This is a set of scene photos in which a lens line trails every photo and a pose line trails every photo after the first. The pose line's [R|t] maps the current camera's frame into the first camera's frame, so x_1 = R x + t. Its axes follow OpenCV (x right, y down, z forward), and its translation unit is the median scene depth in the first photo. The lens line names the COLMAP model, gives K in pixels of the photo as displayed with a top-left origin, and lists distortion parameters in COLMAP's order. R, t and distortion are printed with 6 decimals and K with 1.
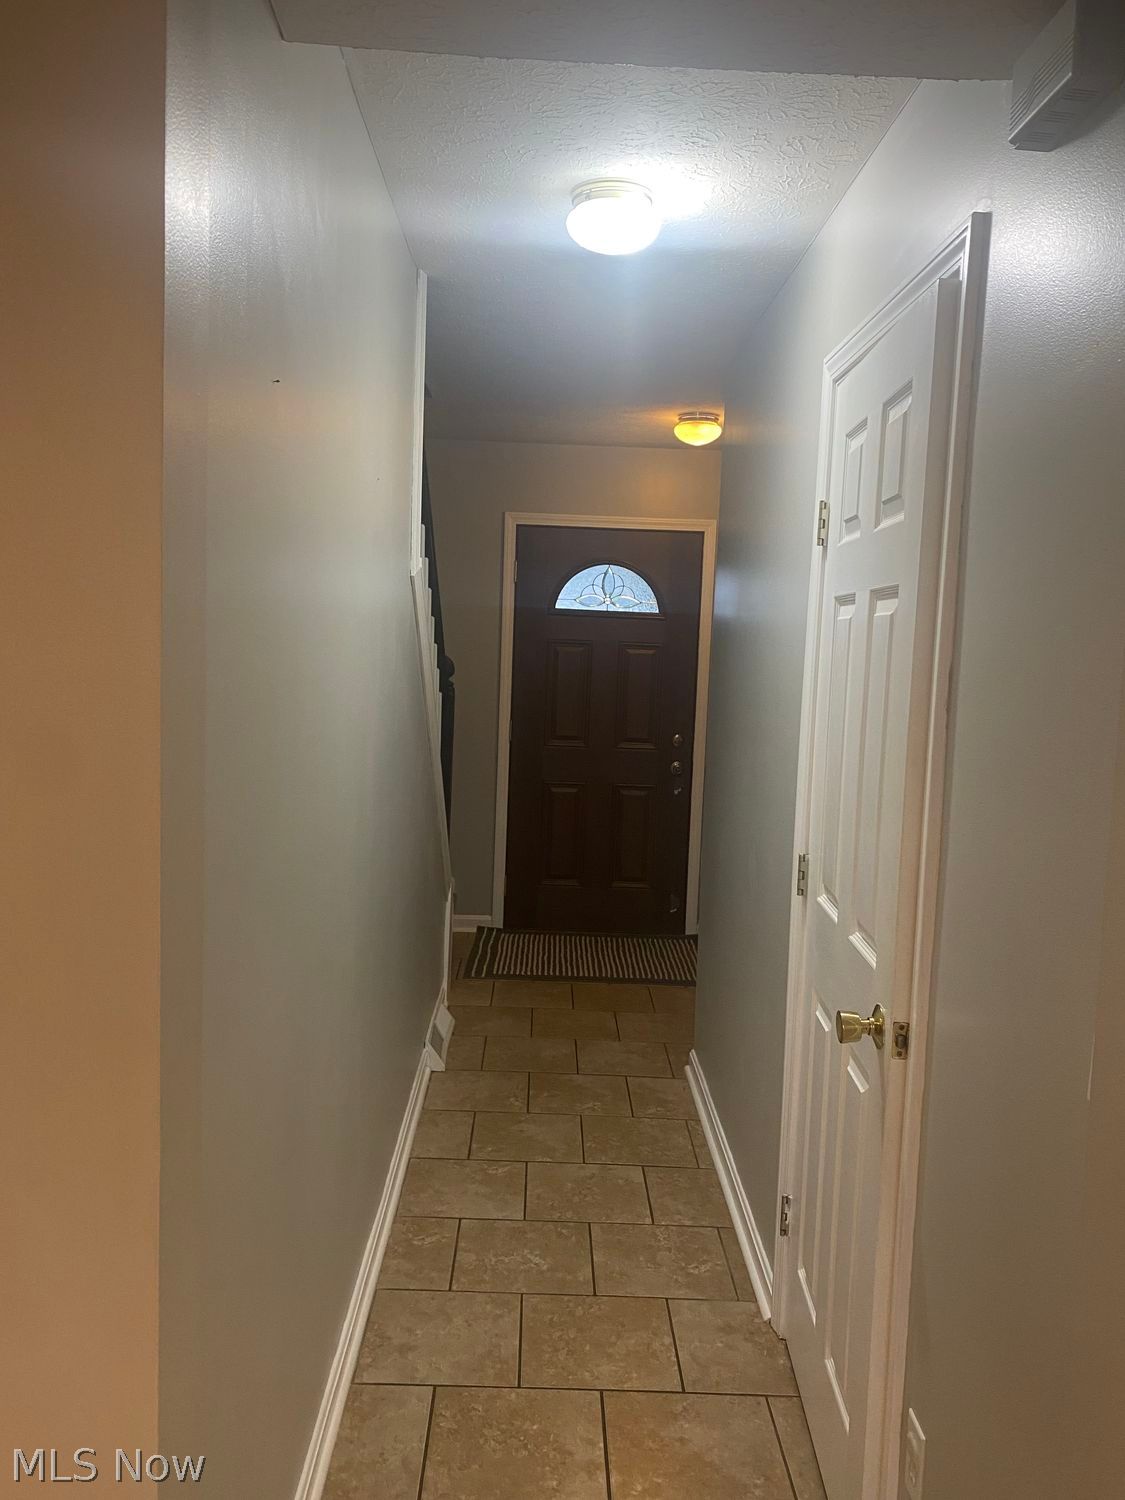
lens RADIAL K [[1139.9, 0, 566.2], [0, 1139.9, 753.6], [0, 0, 1]] dist [0.037778, -0.044955]
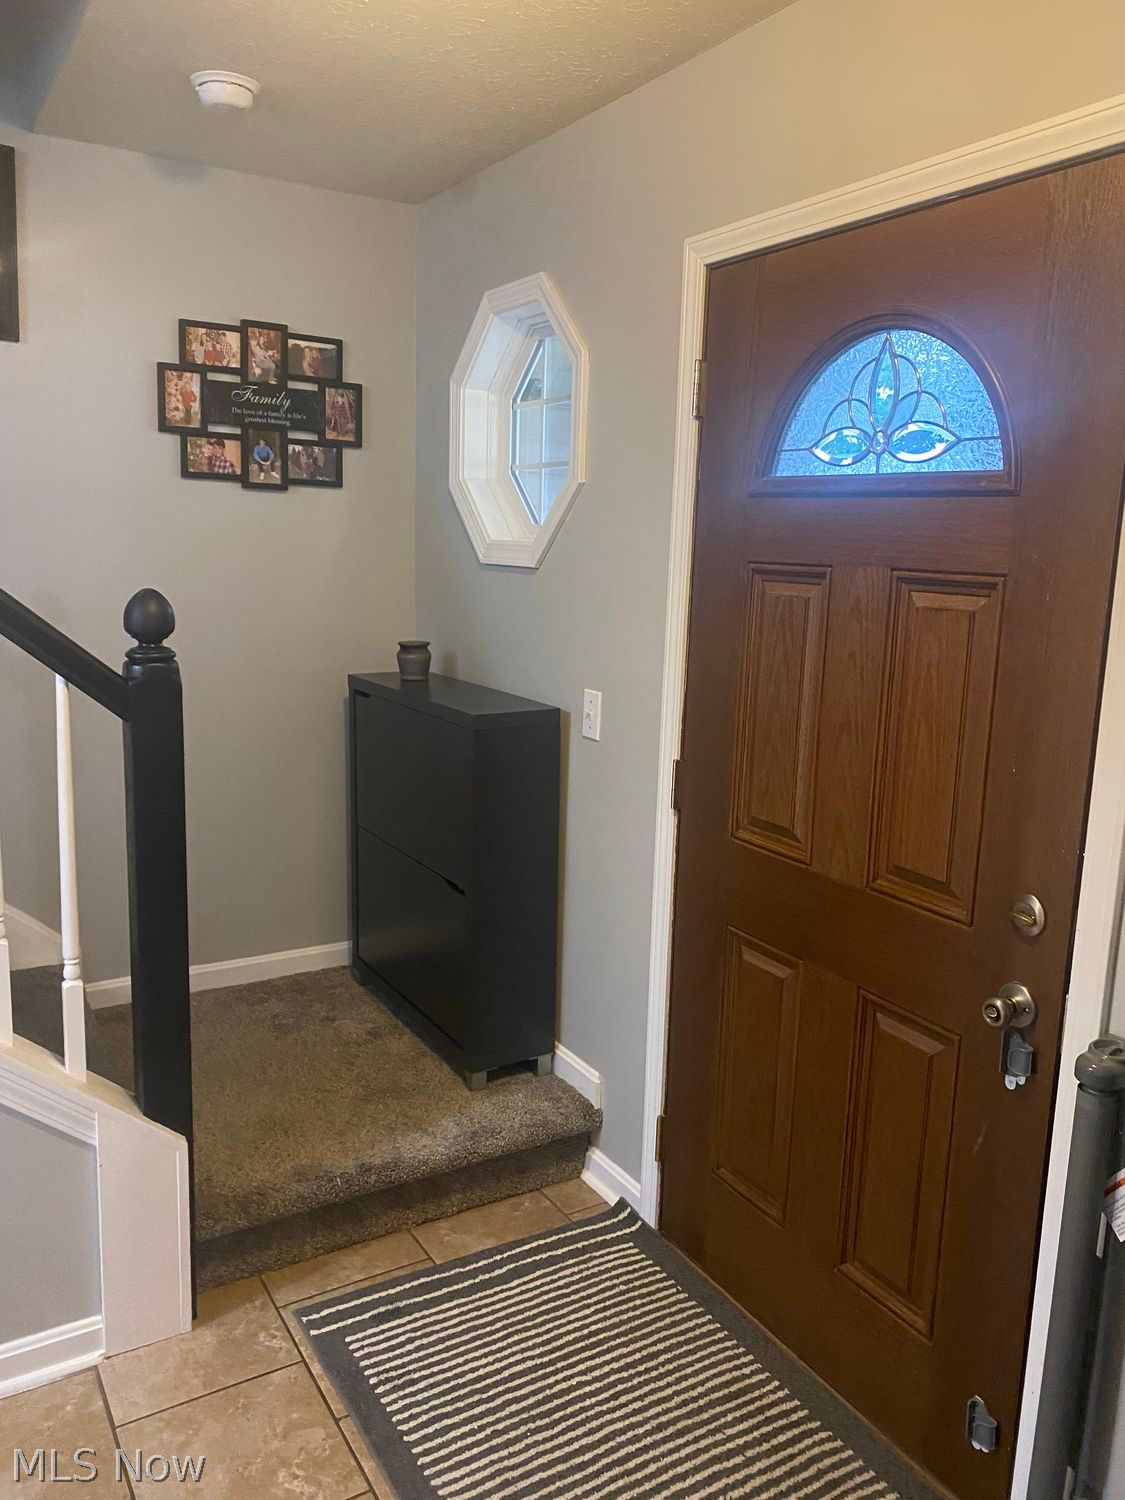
lens RADIAL K [[1139.9, 0, 566.2], [0, 1139.9, 753.6], [0, 0, 1]] dist [0.037778, -0.044955]
pose [[0.498210, 0.139108, -0.855825, 0.284780], [-0.101686, 0.989609, 0.101658, -0.069817], [0.861073, 0.036378, 0.507178, 0.754731]]
